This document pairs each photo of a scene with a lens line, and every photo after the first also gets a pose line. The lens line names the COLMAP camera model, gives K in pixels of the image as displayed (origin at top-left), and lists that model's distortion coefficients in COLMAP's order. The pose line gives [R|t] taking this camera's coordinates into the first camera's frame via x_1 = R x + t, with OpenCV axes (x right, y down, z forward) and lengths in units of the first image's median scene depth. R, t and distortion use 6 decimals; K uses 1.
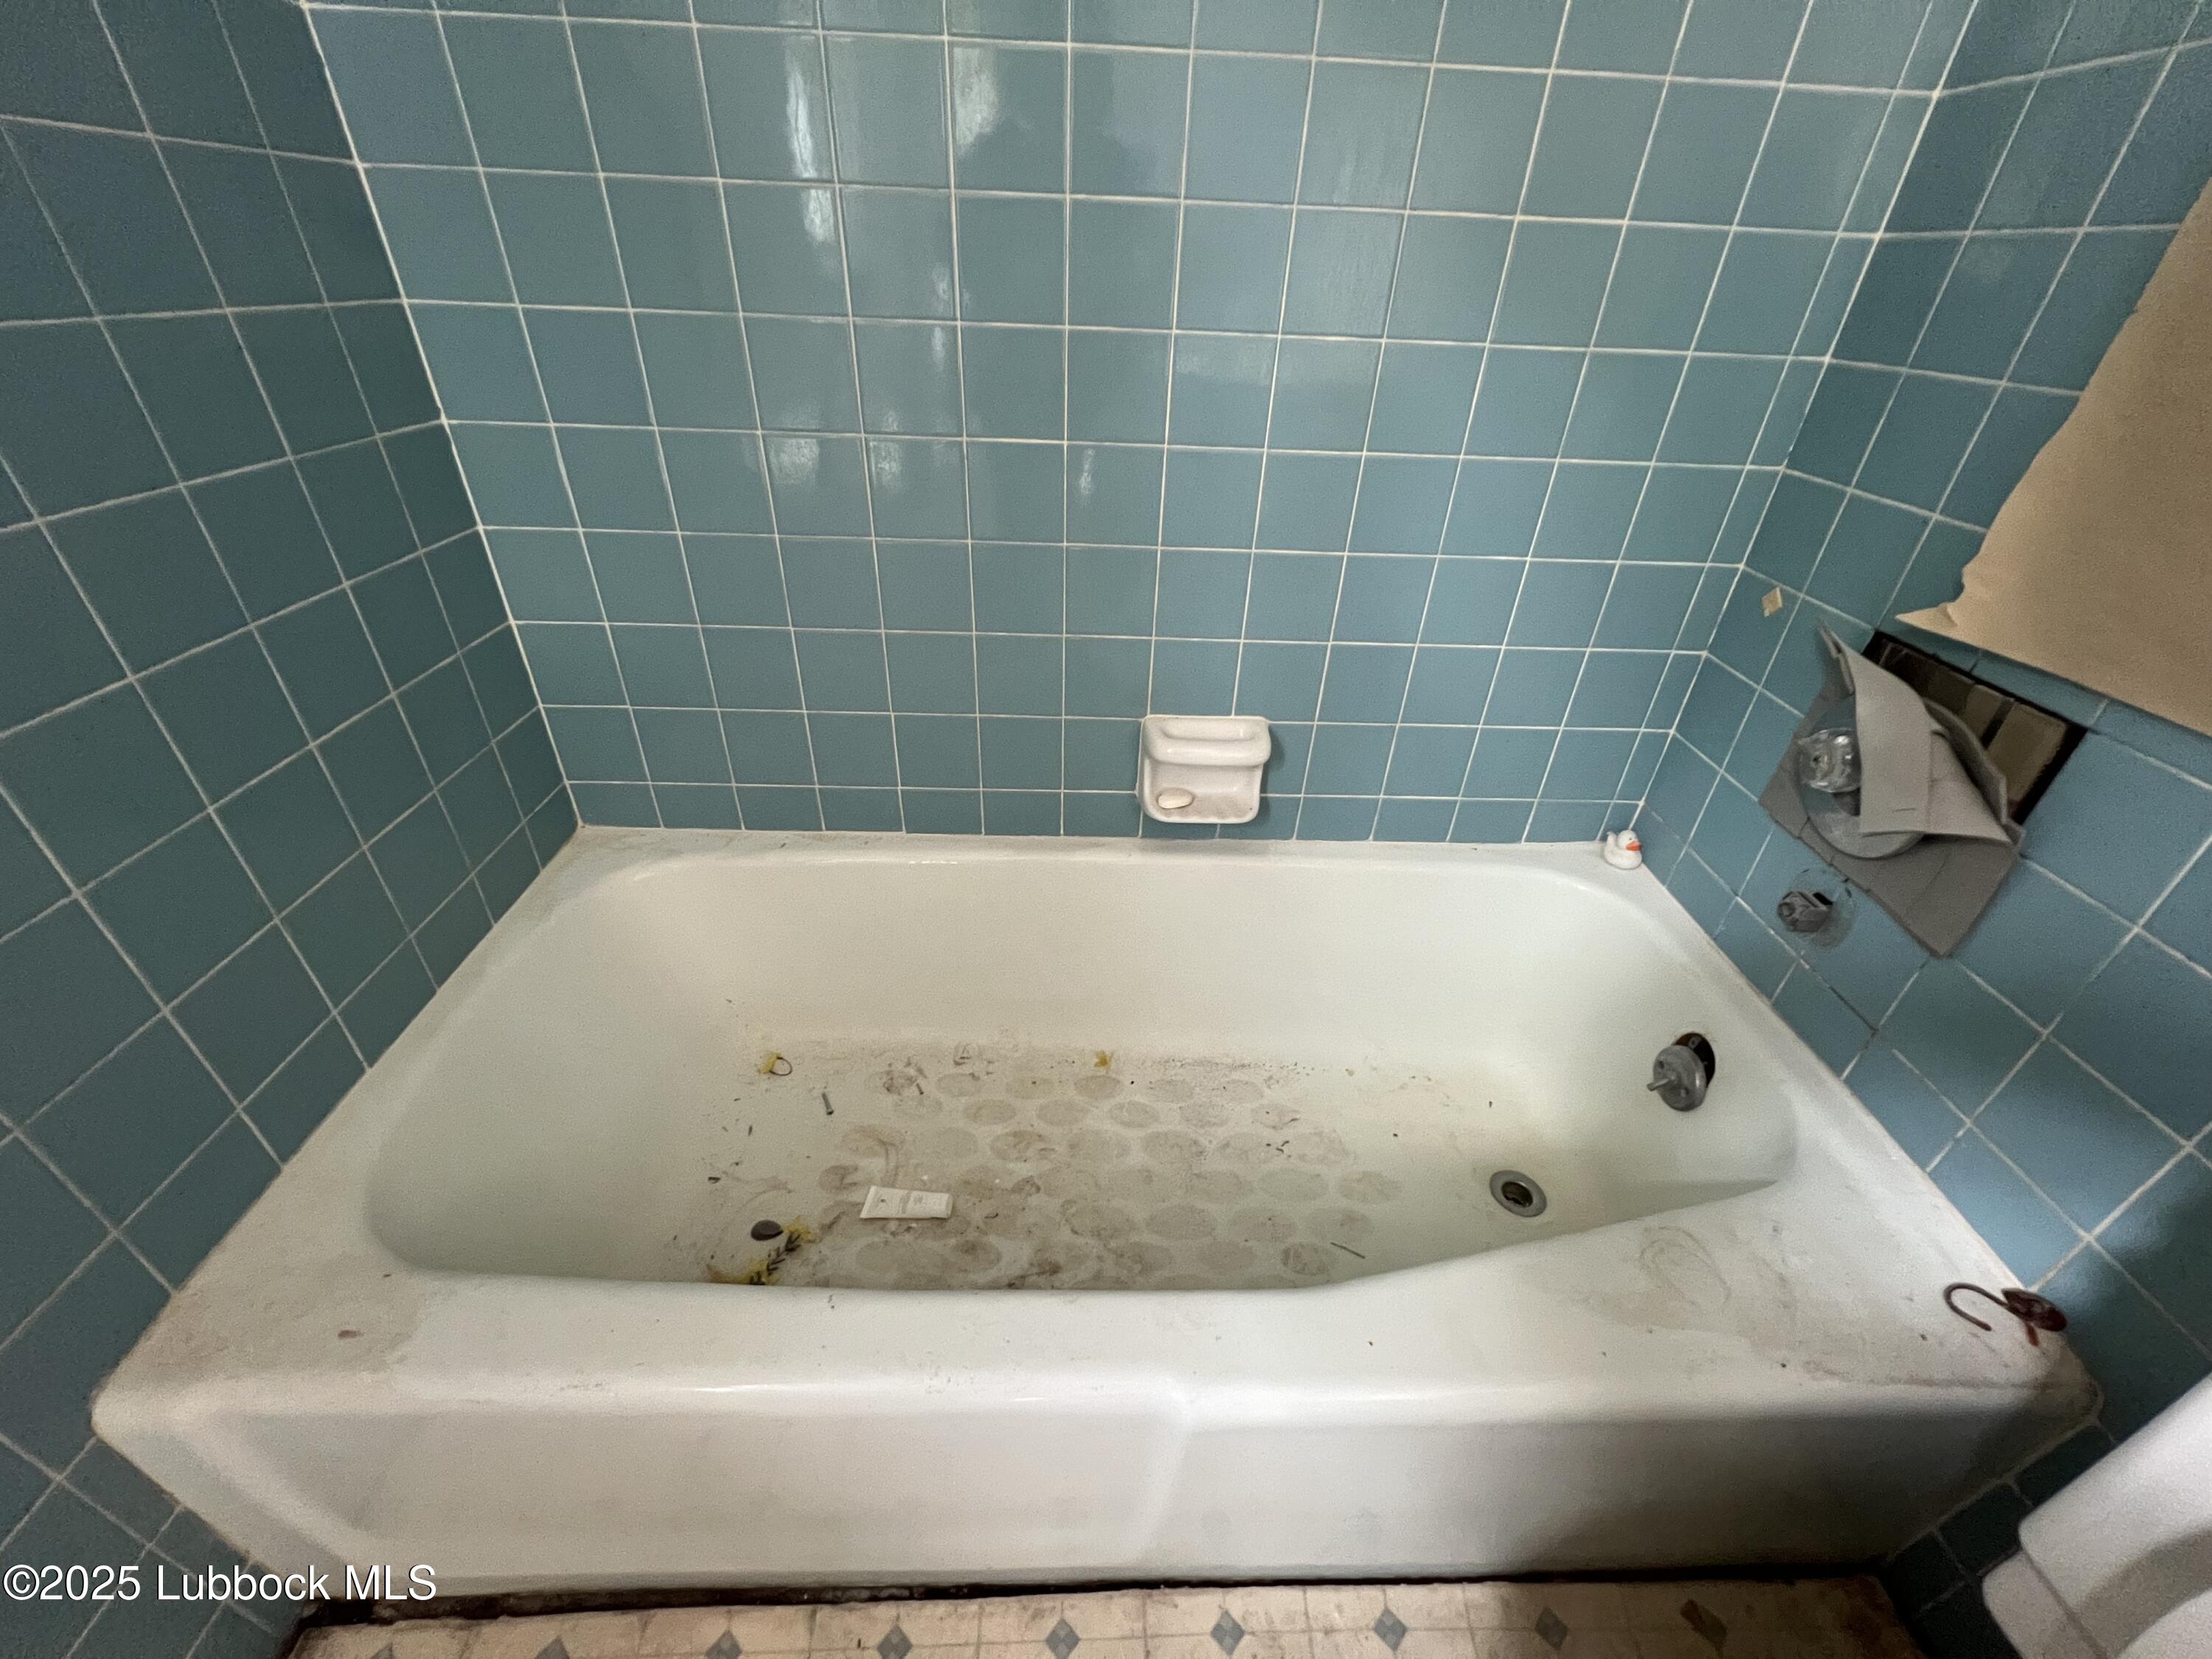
lens RADIAL K [[885.2, 0, 1108.7], [0, 885.2, 829.5], [0, 0, 1]] dist [-0.004736, 0.001393]
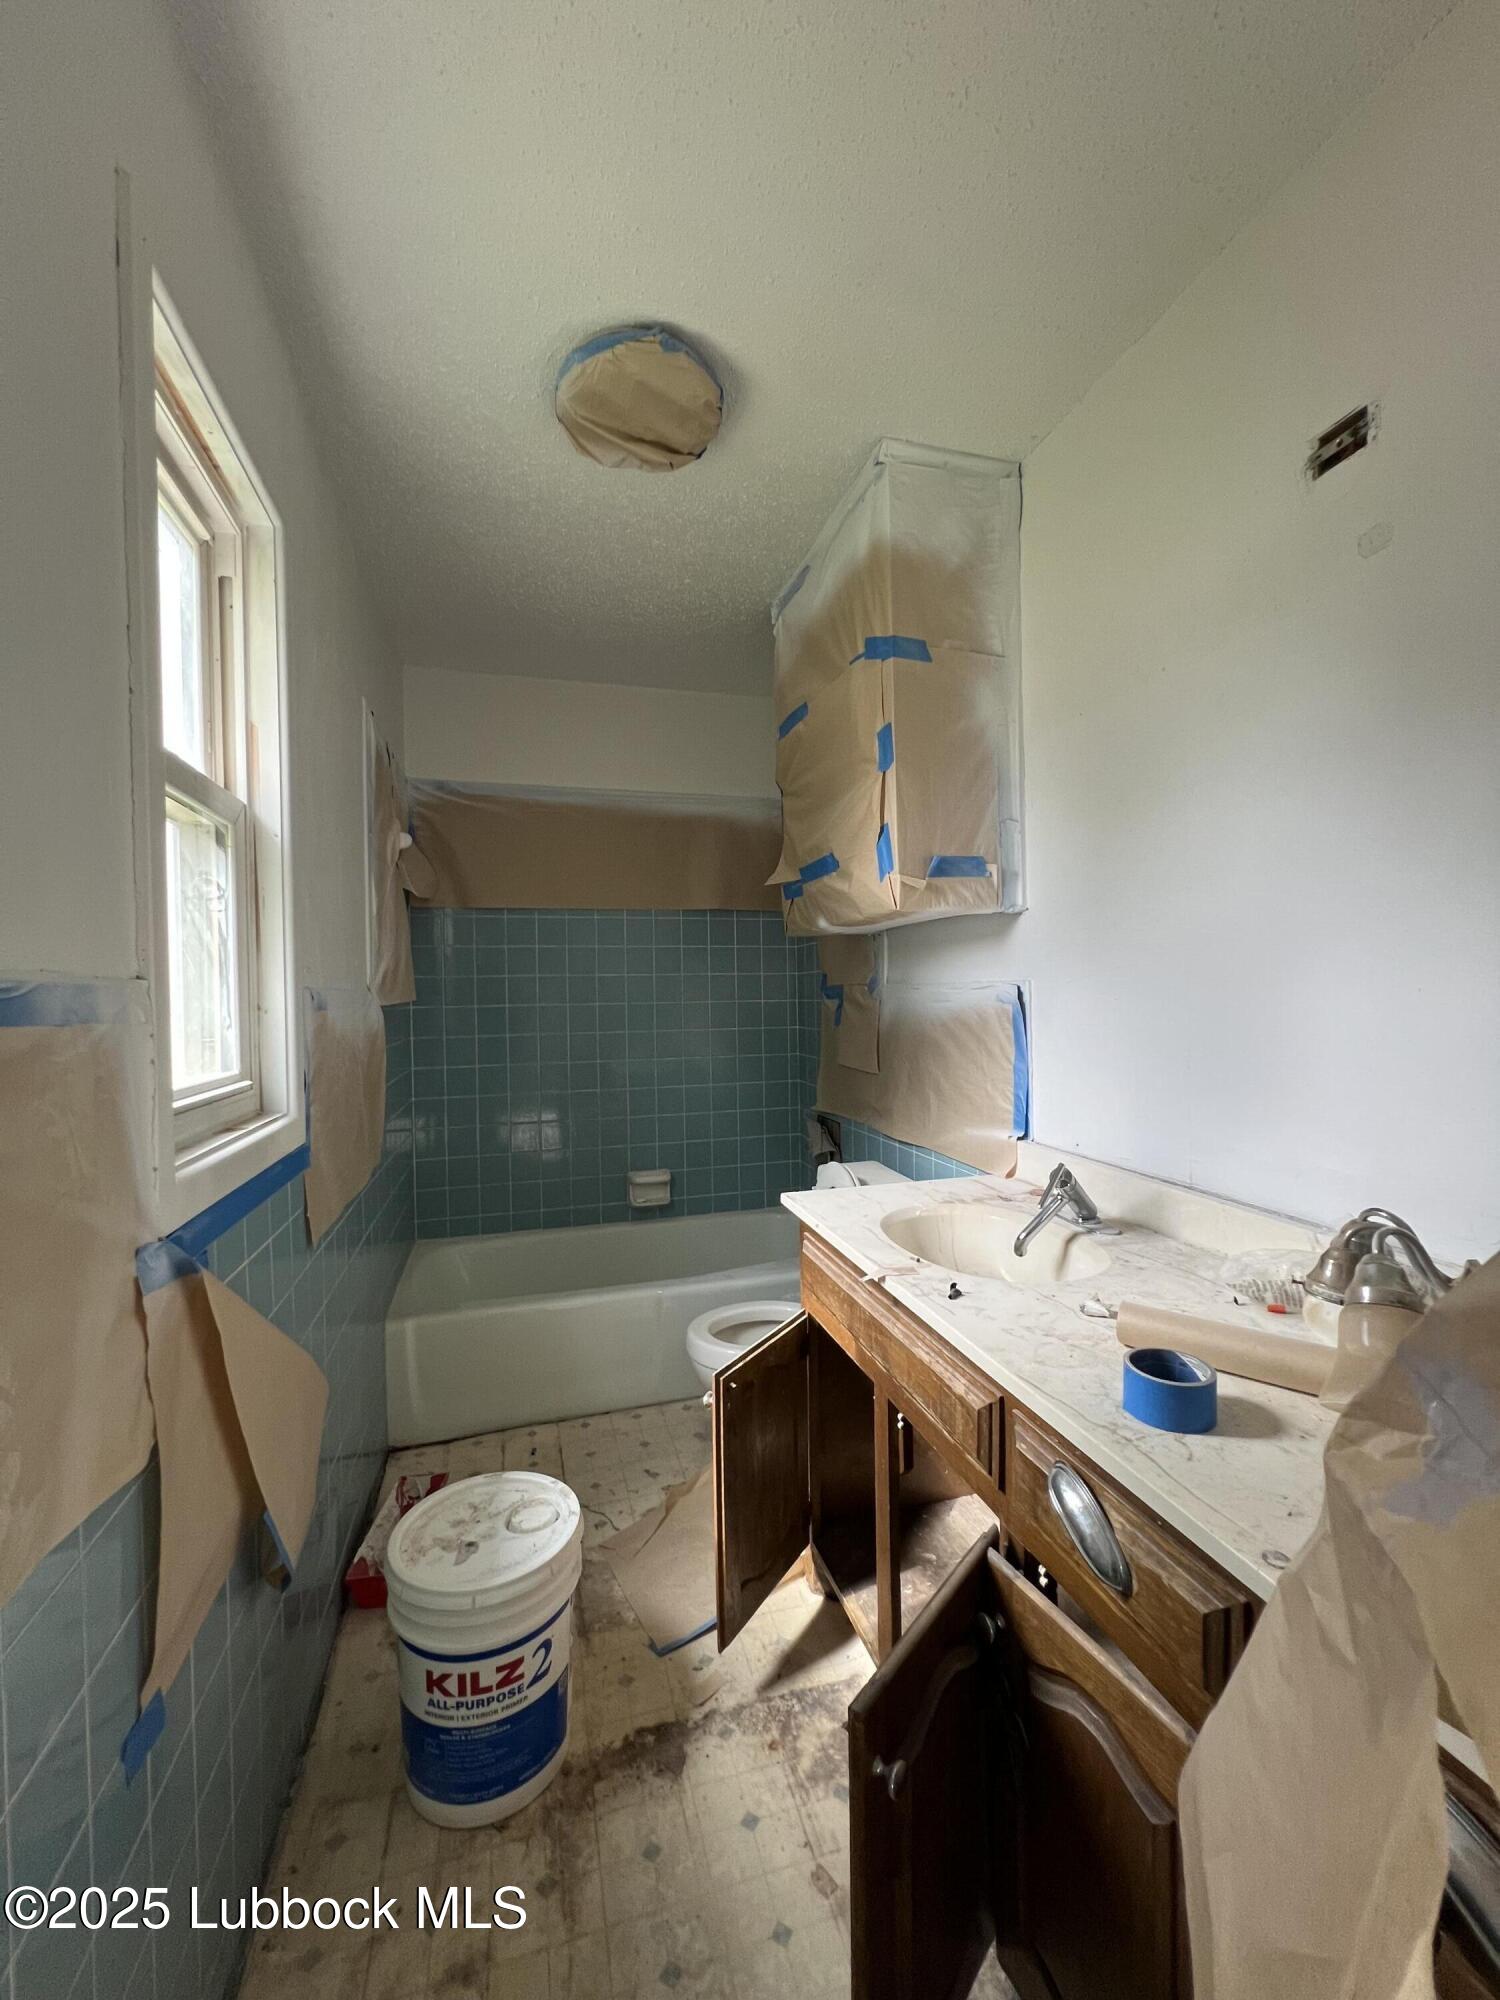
lens RADIAL K [[793.9, 0, 750.0], [0, 793.9, 1000.4], [0, 0, 1]] dist [0.002126, 0.000263]
pose [[0.964650, -0.055672, 0.257588, -0.210152], [0.184344, 0.841051, -0.508578, 0.783361], [-0.188331, 0.538084, 0.821582, -1.515941]]
